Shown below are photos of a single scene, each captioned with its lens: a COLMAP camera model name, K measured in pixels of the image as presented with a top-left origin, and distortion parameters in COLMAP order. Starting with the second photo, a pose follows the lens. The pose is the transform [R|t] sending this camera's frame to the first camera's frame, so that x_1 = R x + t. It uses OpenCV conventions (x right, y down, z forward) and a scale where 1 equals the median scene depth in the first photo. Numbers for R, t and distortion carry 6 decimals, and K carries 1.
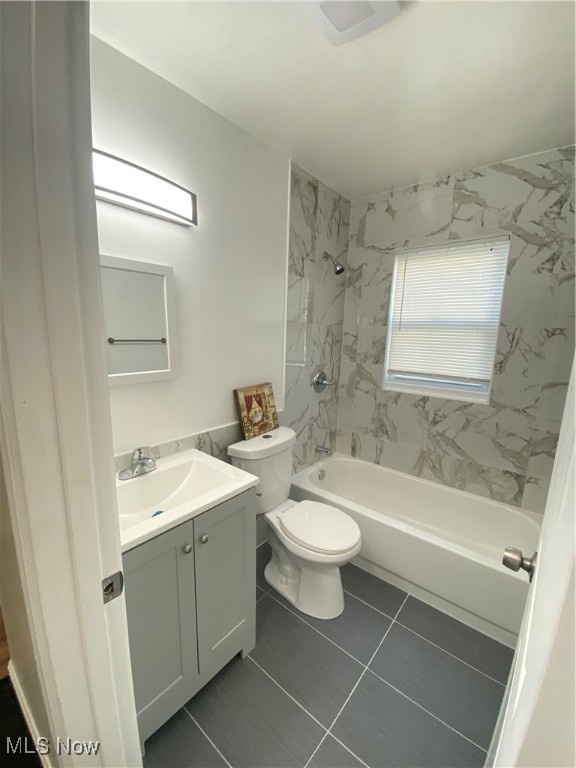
lens RADIAL K [[312.7, 0, 289.7], [0, 312.7, 391.4], [0, 0, 1]] dist [0.009606, -0.010721]
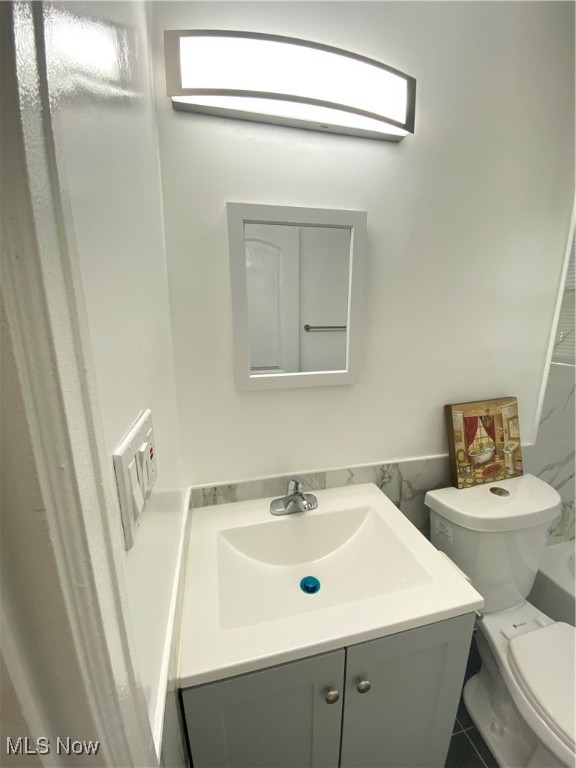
lens RADIAL K [[312.7, 0, 287.5], [0, 312.7, 388.4], [0, 0, 1]] dist [0.009606, -0.010721]
pose [[0.806819, 0.104984, -0.581396, -0.072584], [-0.084795, 0.994474, 0.061902, -0.049903], [0.584682, -0.000644, 0.811262, 0.300353]]
